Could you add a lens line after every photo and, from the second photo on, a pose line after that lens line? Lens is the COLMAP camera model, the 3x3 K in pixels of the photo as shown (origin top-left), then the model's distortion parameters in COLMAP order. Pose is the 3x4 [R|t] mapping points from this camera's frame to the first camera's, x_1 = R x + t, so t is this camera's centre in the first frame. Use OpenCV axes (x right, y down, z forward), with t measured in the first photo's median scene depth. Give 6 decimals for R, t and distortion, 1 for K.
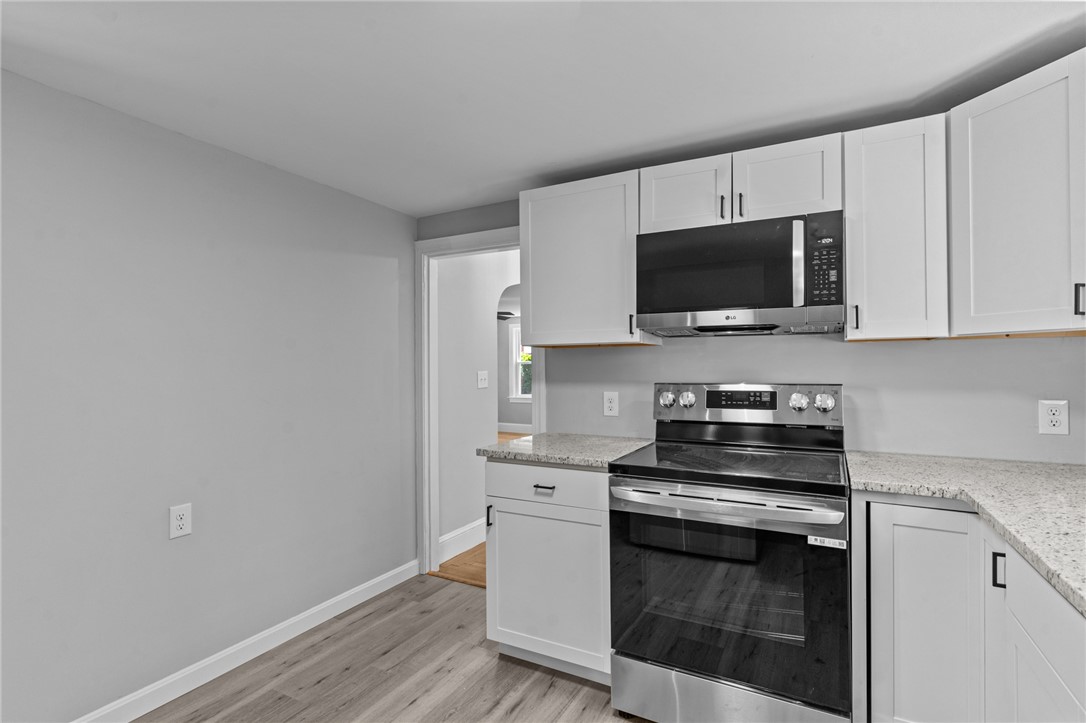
lens RADIAL K [[518.8, 0, 547.1], [0, 518.8, 356.9], [0, 0, 1]] dist [0.002590, -0.000759]
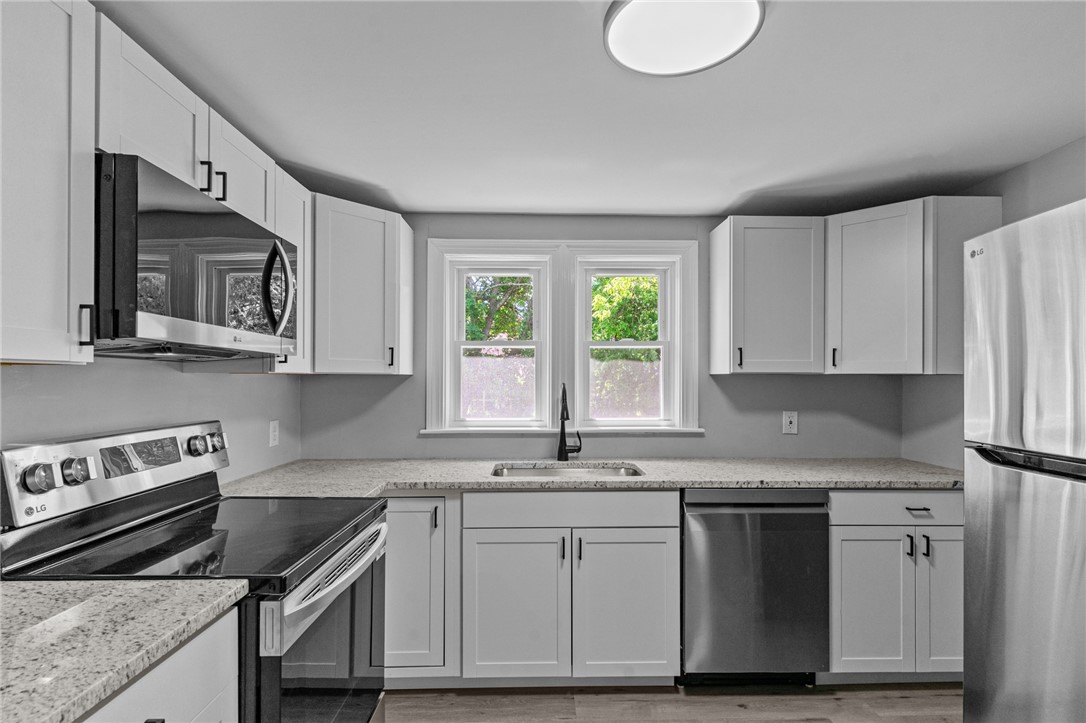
lens RADIAL K [[524.5, 0, 548.7], [0, 524.5, 377.5], [0, 0, 1]] dist [0.002323, 0.000364]
pose [[-0.486996, 0.007668, 0.873370, -0.498498], [-0.015143, 0.999737, -0.017221, -0.014402], [-0.873273, -0.021612, -0.486752, 0.935797]]
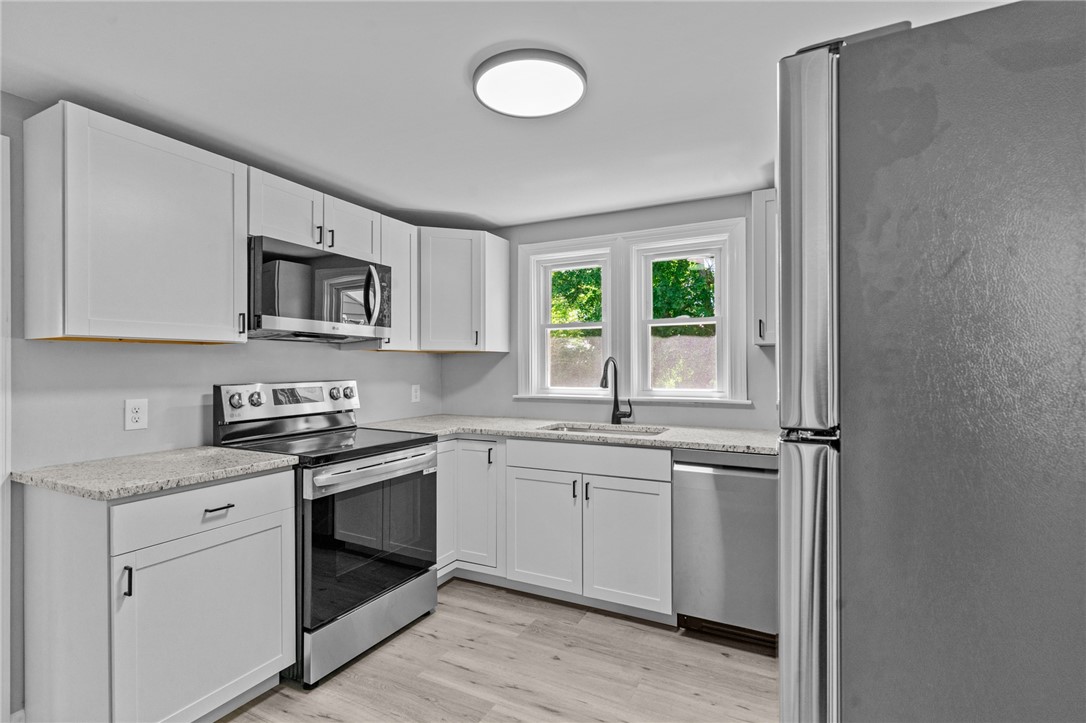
lens RADIAL K [[517.8, 0, 544.7], [0, 517.8, 365.1], [0, 0, 1]] dist [0.001391, -0.000227]
pose [[-0.009627, 0.006332, 0.999934, -0.870279], [-0.016053, 0.999850, -0.006486, 0.012864], [-0.999825, -0.016115, -0.009524, 0.482309]]
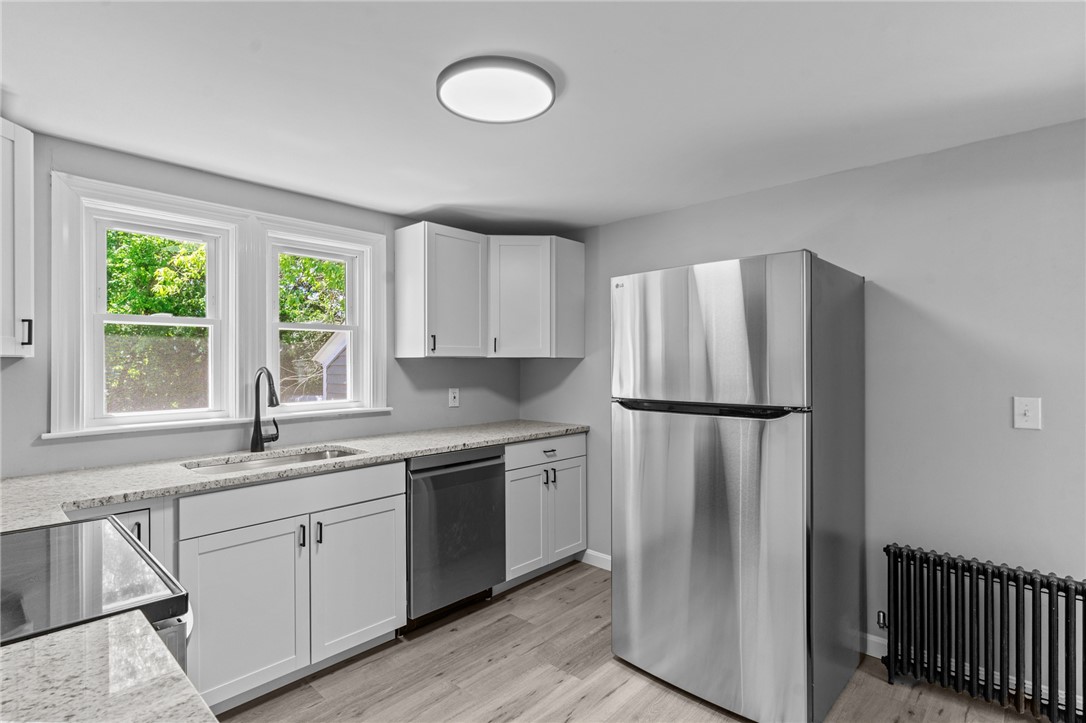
lens RADIAL K [[534.0, 0, 540.5], [0, 534.0, 362.7], [0, 0, 1]] dist [0.004044, 0.000330]
pose [[-0.964690, 0.009907, 0.263203, -0.319234], [0.005147, 0.999811, -0.018770, -0.007292], [-0.263339, -0.016753, -0.964558, 1.281664]]
